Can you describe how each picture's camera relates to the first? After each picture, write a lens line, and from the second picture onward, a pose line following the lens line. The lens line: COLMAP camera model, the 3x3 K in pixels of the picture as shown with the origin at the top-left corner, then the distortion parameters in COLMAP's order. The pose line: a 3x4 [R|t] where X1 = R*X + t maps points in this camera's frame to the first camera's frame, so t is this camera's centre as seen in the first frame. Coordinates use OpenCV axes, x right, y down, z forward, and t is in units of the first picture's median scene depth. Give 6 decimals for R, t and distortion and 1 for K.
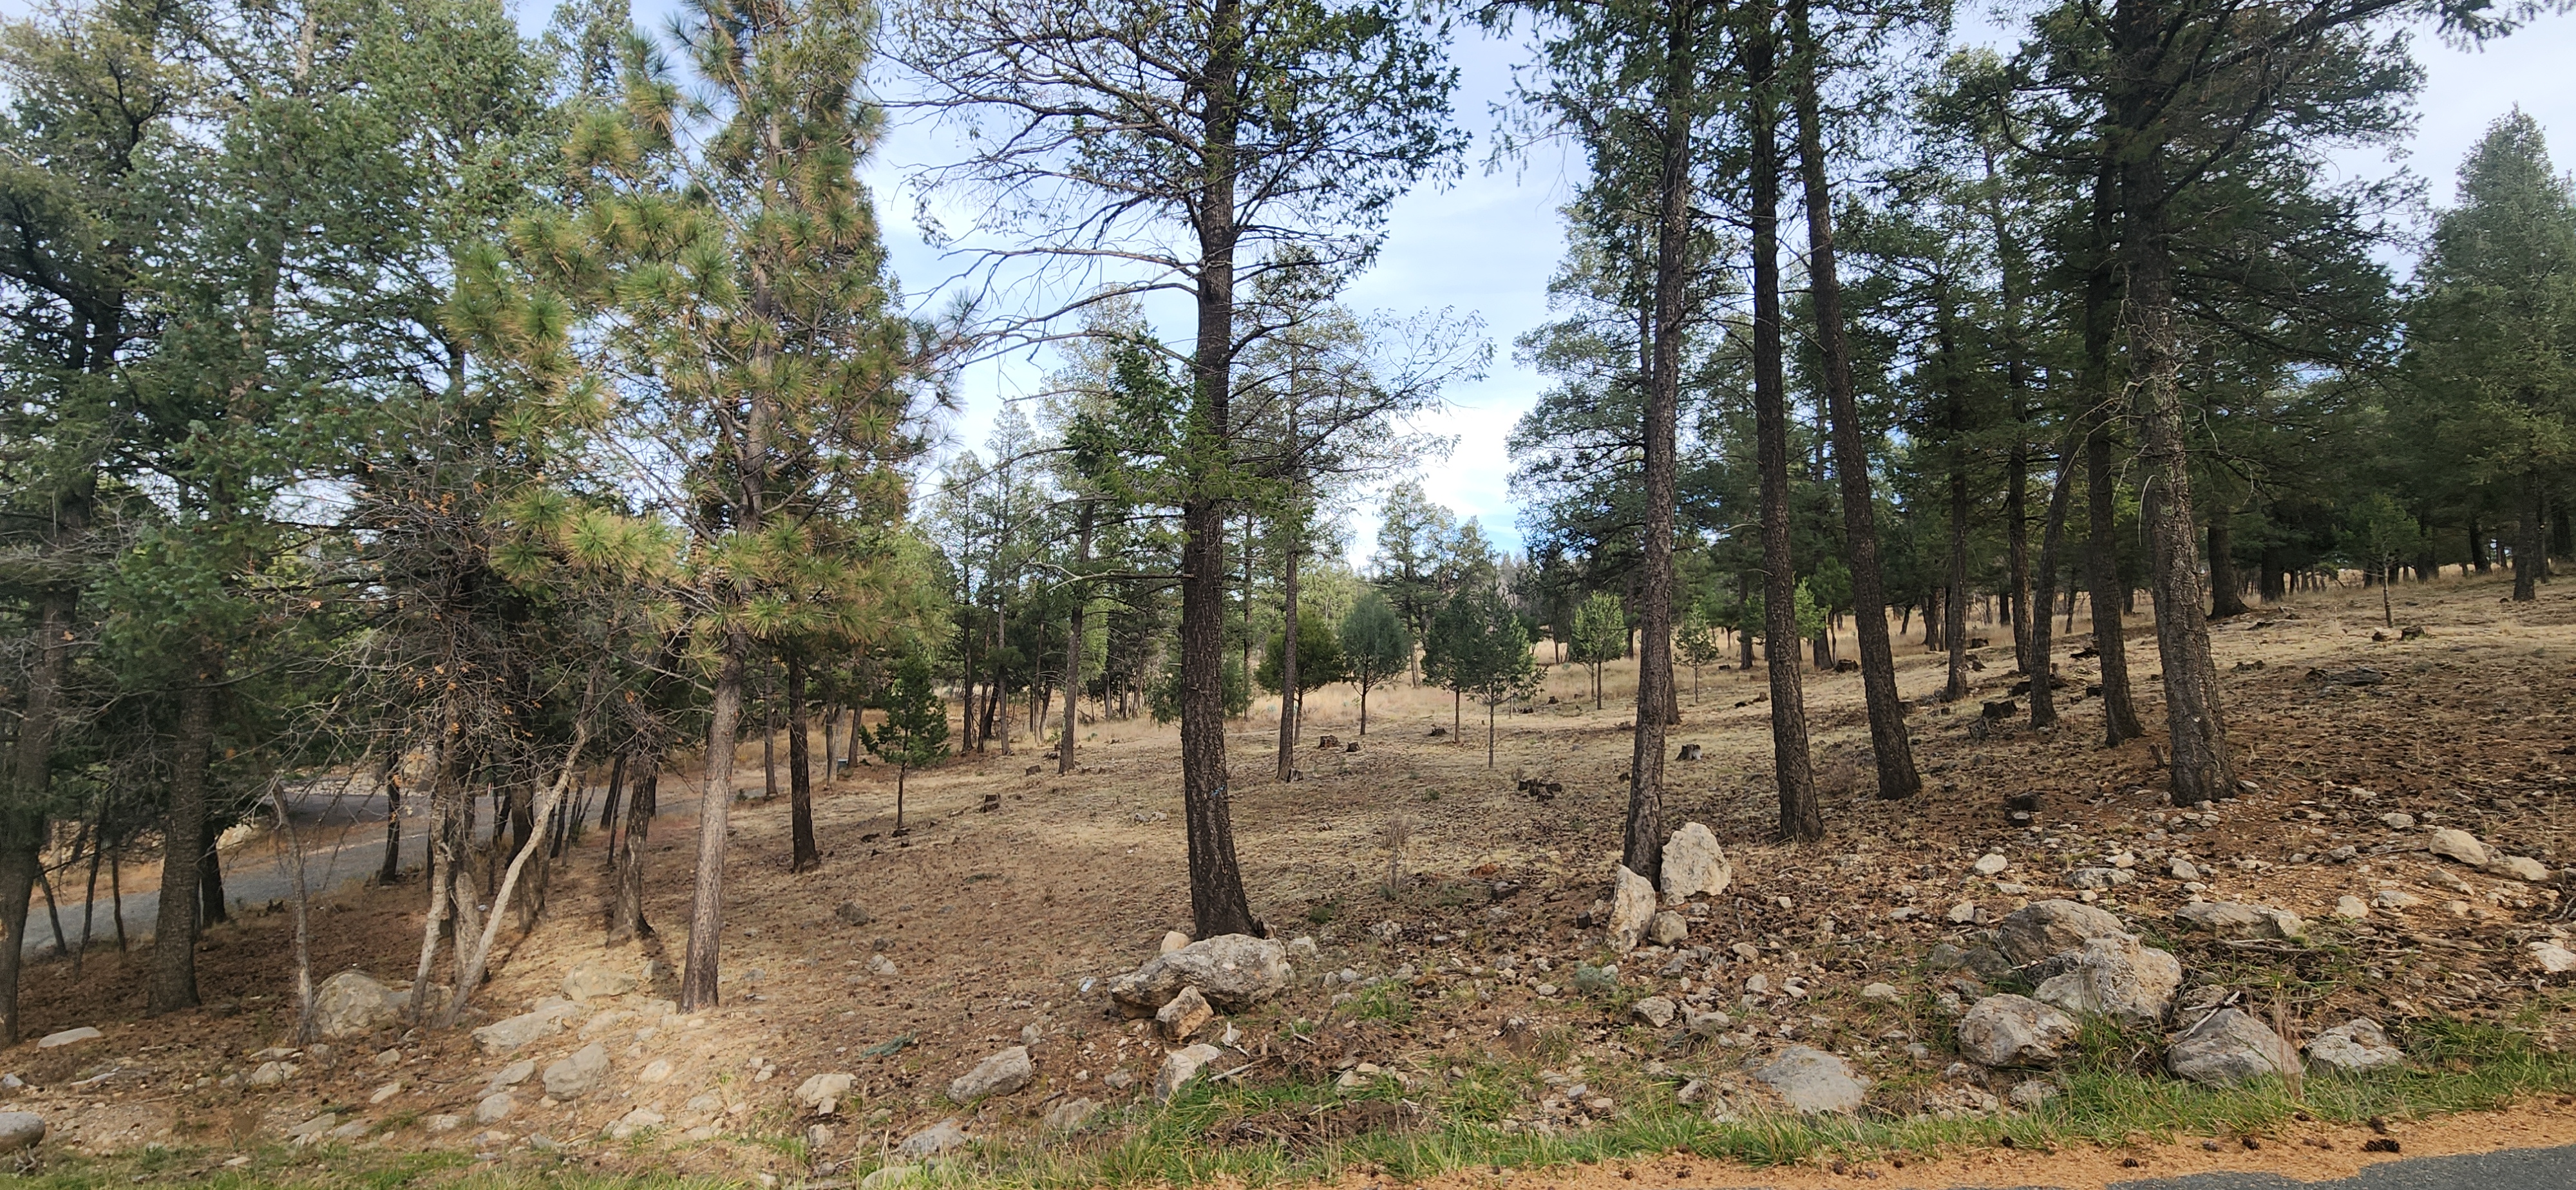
lens RADIAL K [[1065.6, 0, 1290.3], [0, 1065.6, 604.6], [0, 0, 1]] dist [0.009144, -0.005324]
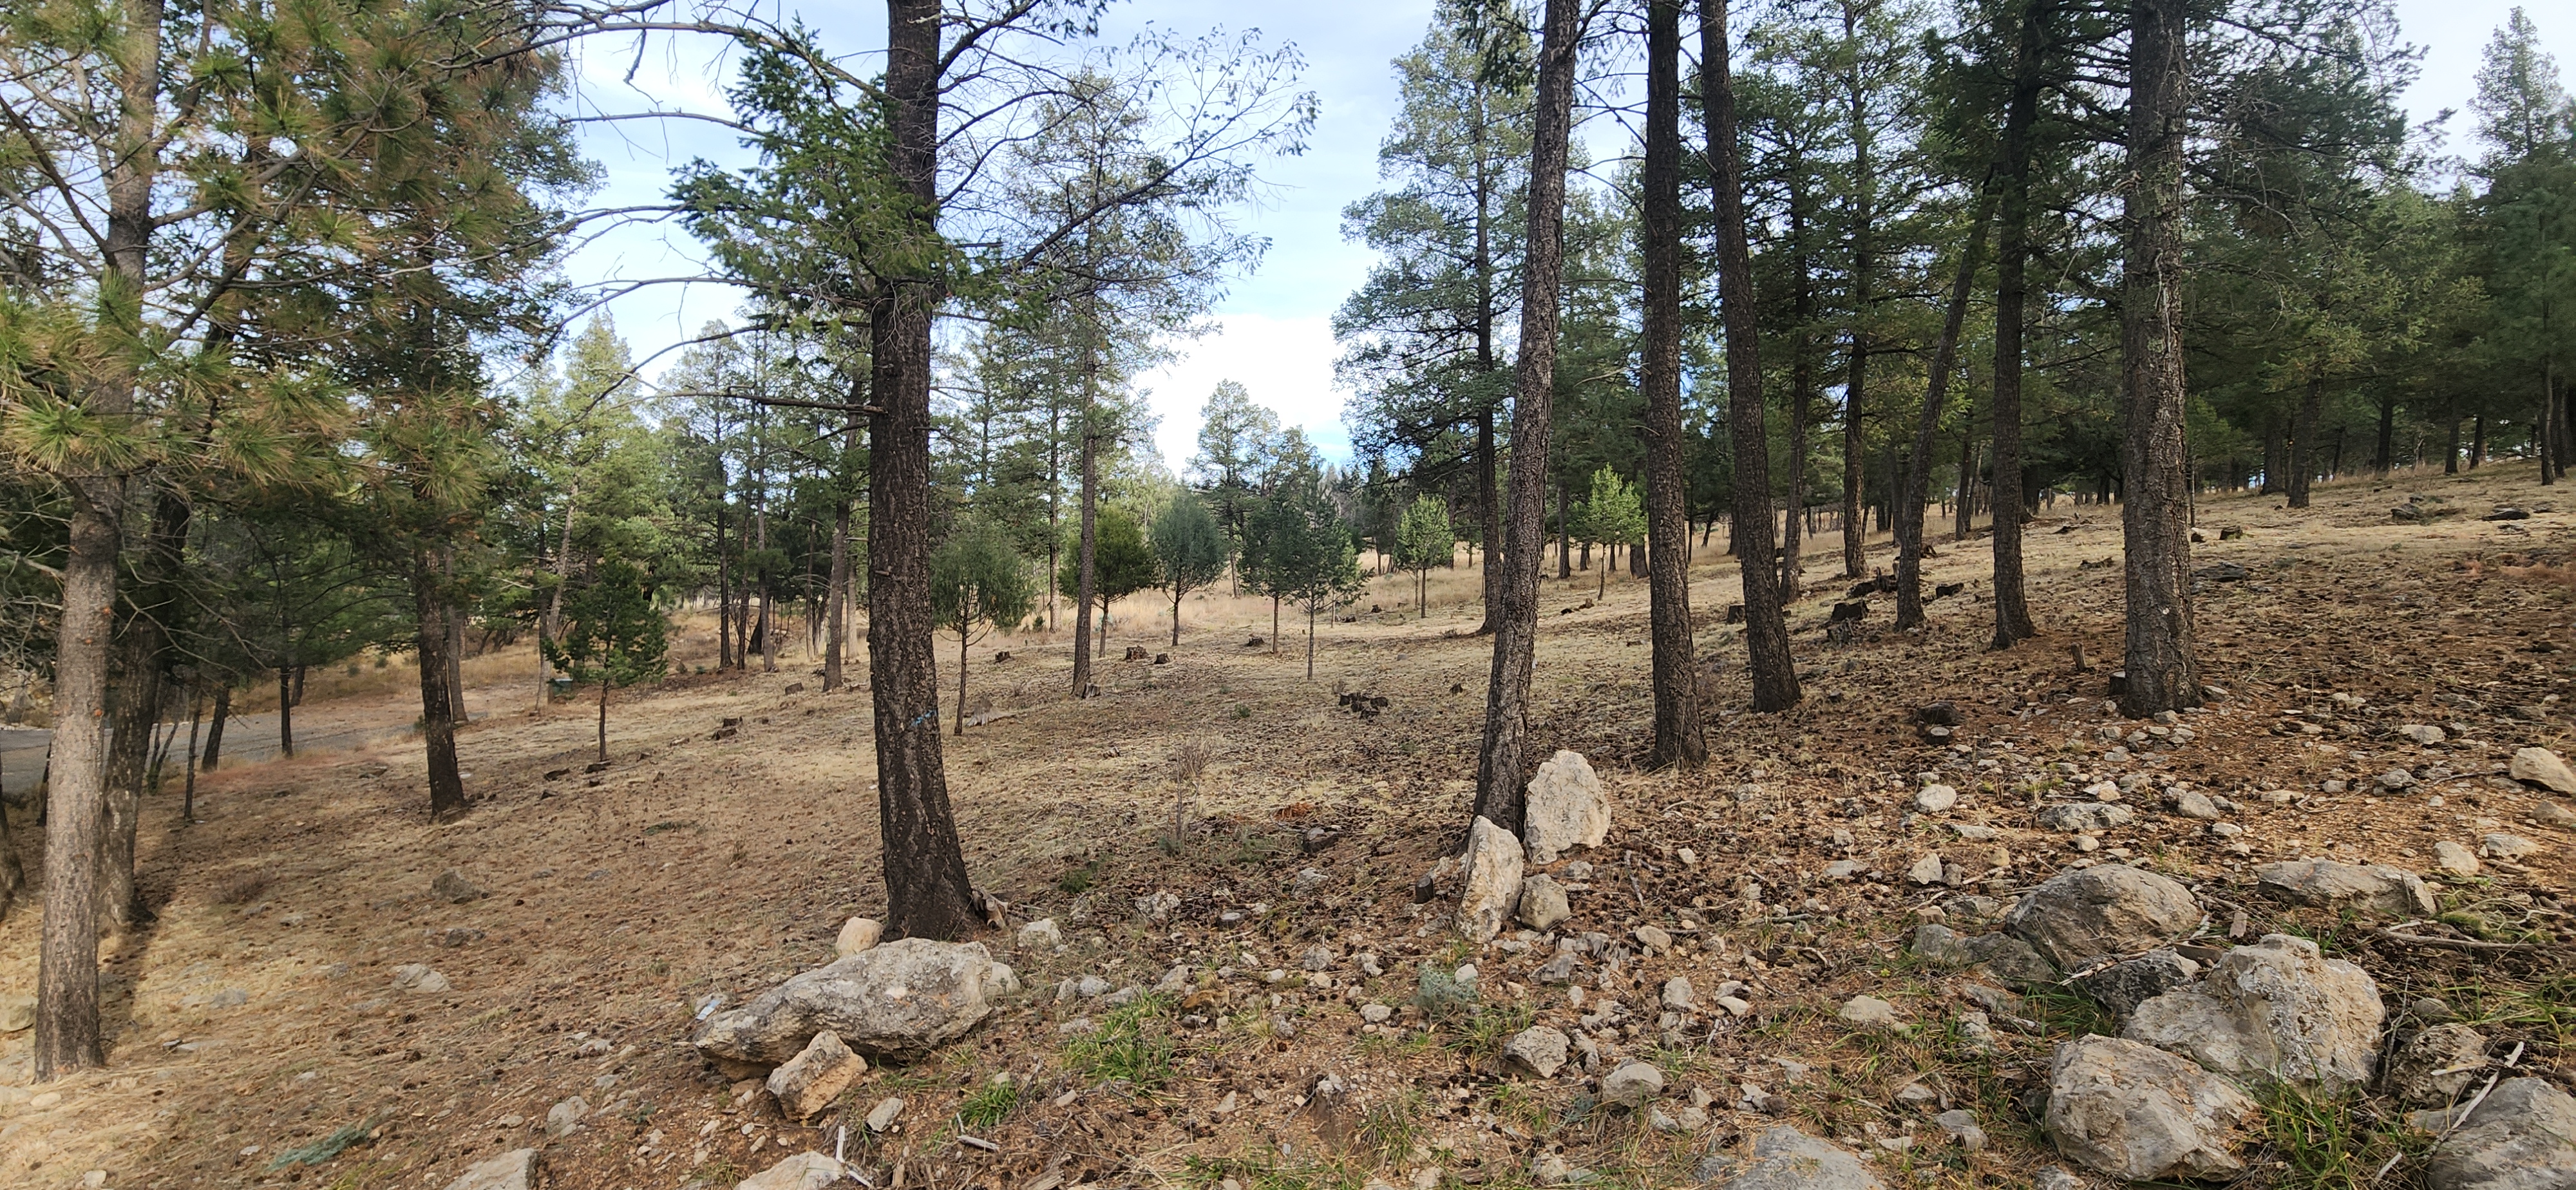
lens RADIAL K [[1065.6, 0, 1290.3], [0, 1065.6, 604.6], [0, 0, 1]] dist [0.009144, -0.005324]
pose [[0.986814, -0.000714, 0.161860, 0.056265], [-0.012394, 0.996721, 0.079957, 0.038644], [-0.161386, -0.080909, 0.983569, 0.263955]]
